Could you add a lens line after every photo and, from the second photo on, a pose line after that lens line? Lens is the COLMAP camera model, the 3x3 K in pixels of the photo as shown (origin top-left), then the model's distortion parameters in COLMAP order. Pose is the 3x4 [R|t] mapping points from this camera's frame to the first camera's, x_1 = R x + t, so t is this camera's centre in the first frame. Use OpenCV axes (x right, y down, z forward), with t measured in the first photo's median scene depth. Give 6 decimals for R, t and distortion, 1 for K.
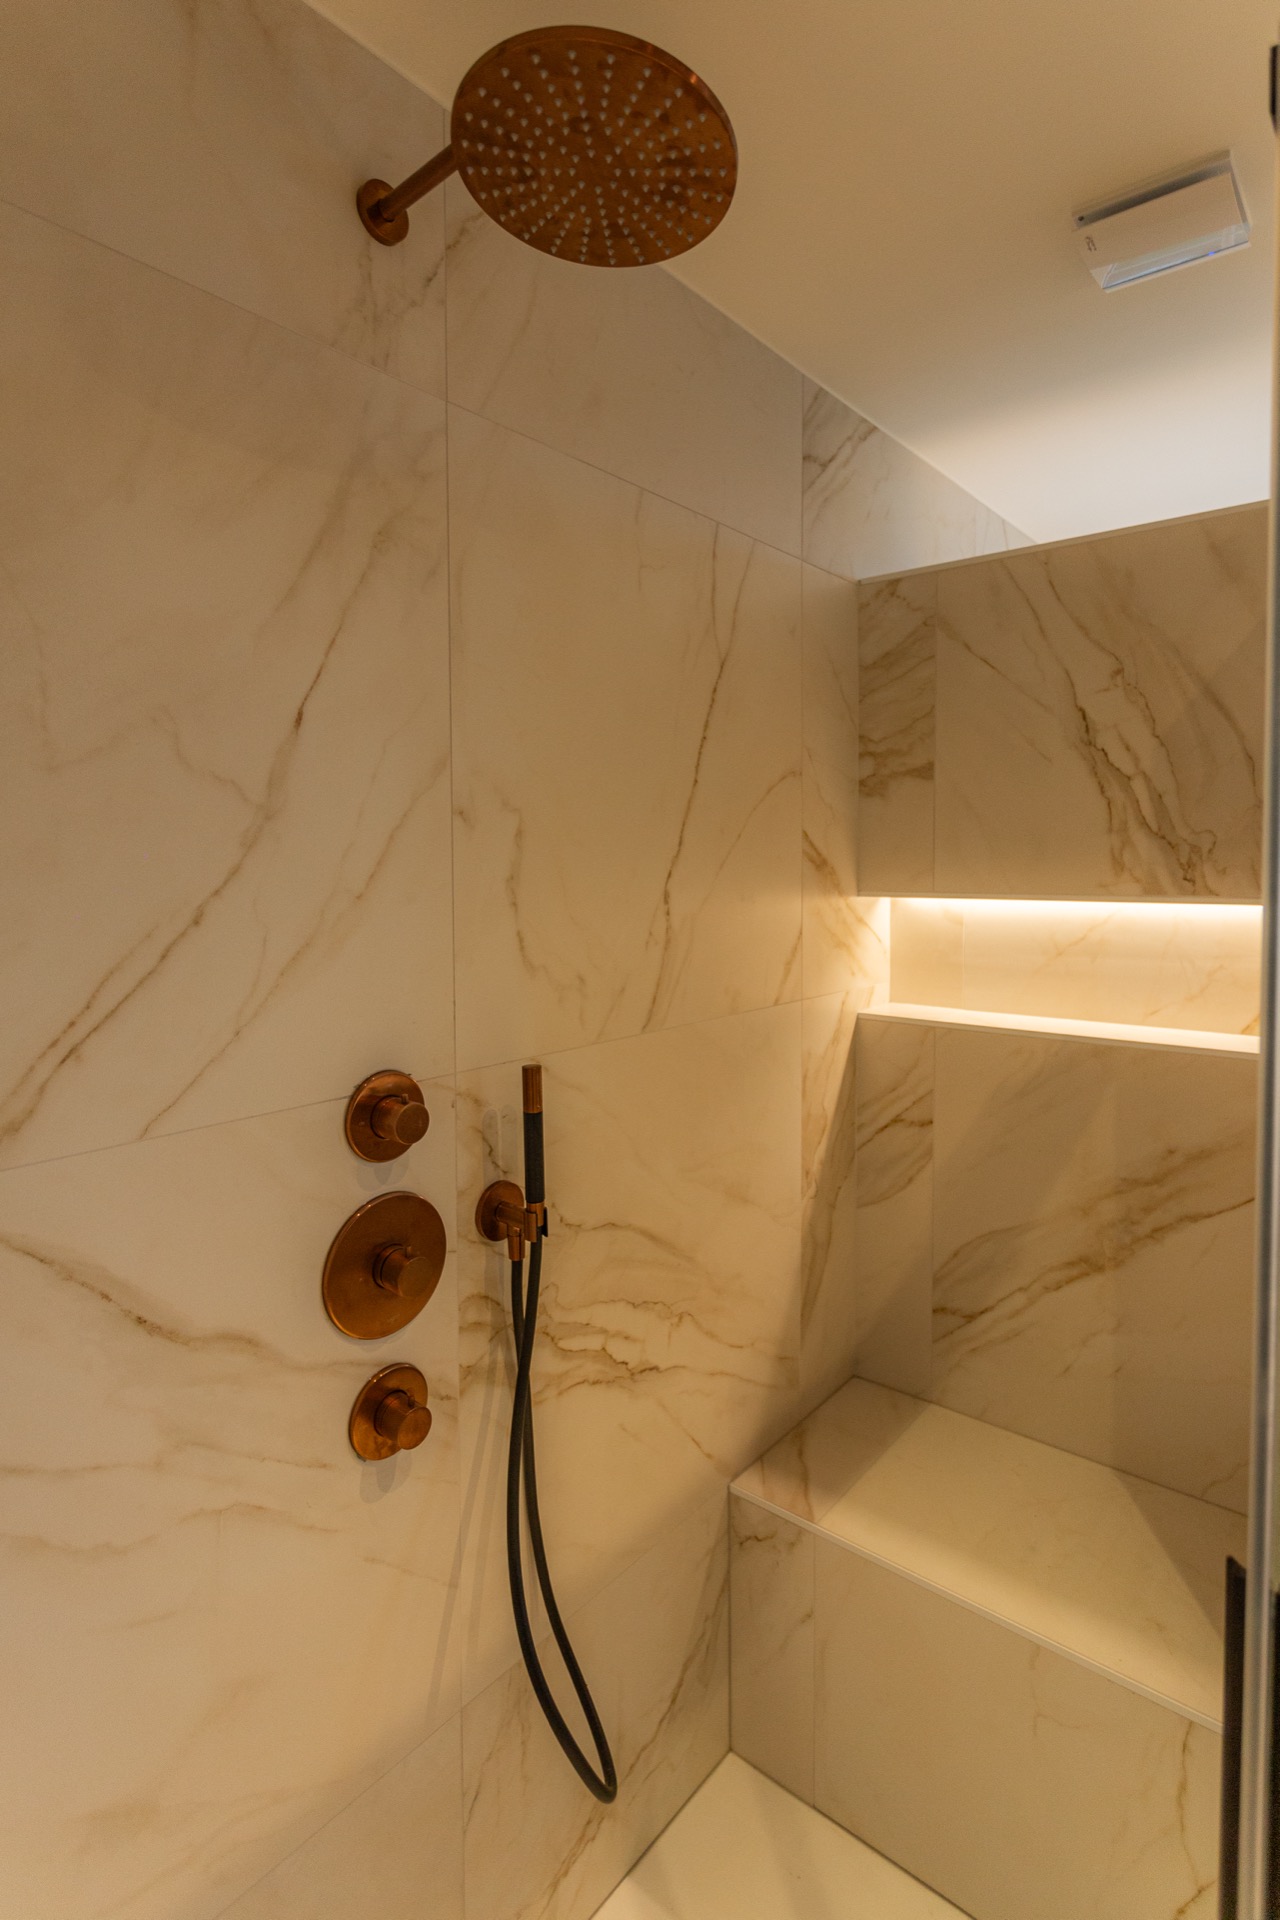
lens RADIAL K [[979.1, 0, 638.0], [0, 979.1, 896.7], [0, 0, 1]] dist [-0.003157, 0.001149]
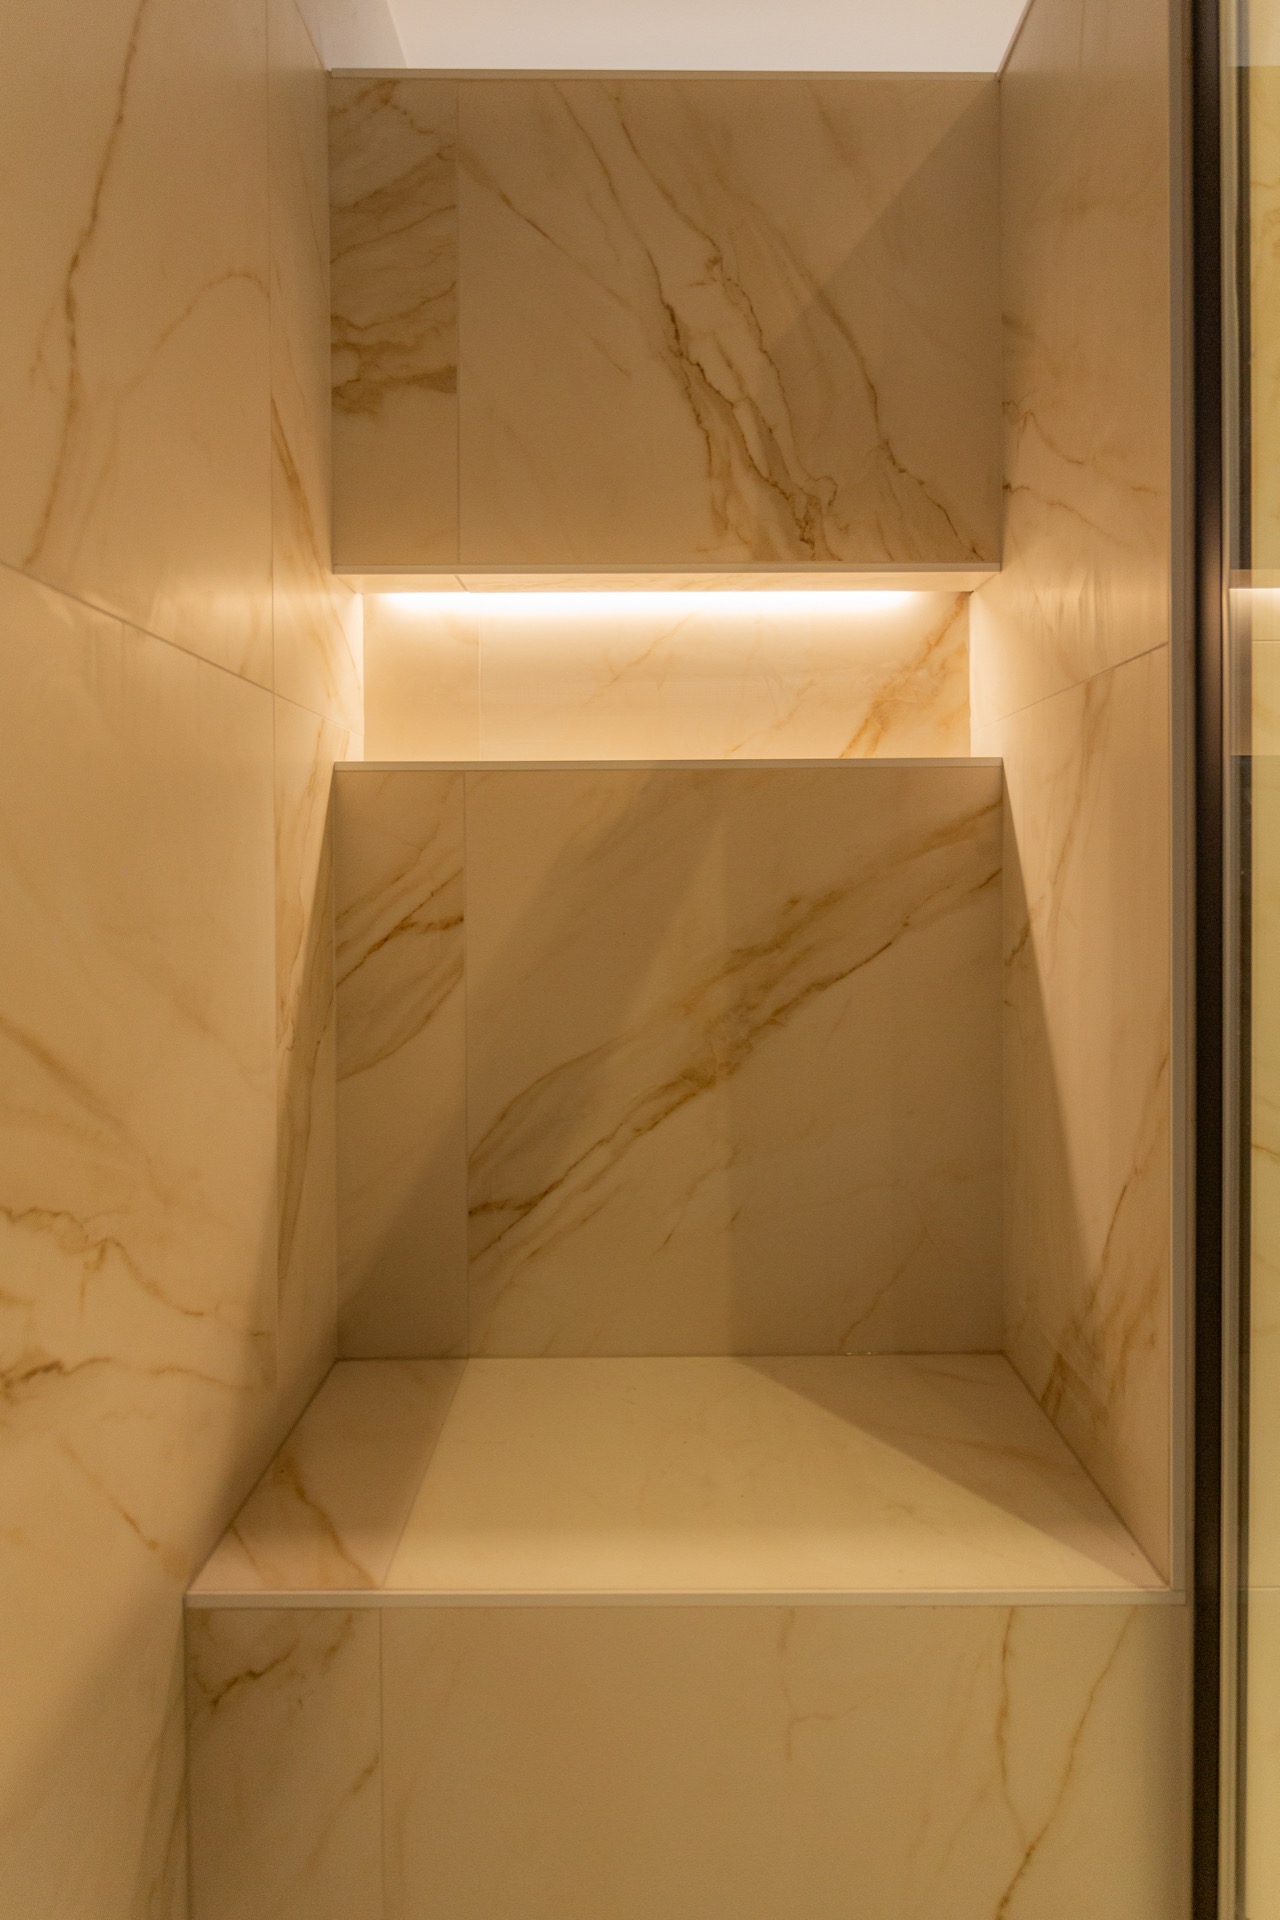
lens RADIAL K [[1253.0, 0, 828.7], [0, 1253.0, 734.6], [0, 0, 1]] dist [-0.011589, 0.004954]
pose [[0.767365, -0.003443, 0.641202, -0.048996], [0.023408, 0.999469, -0.022647, 0.150038], [-0.640783, 0.032388, 0.767038, 0.233831]]
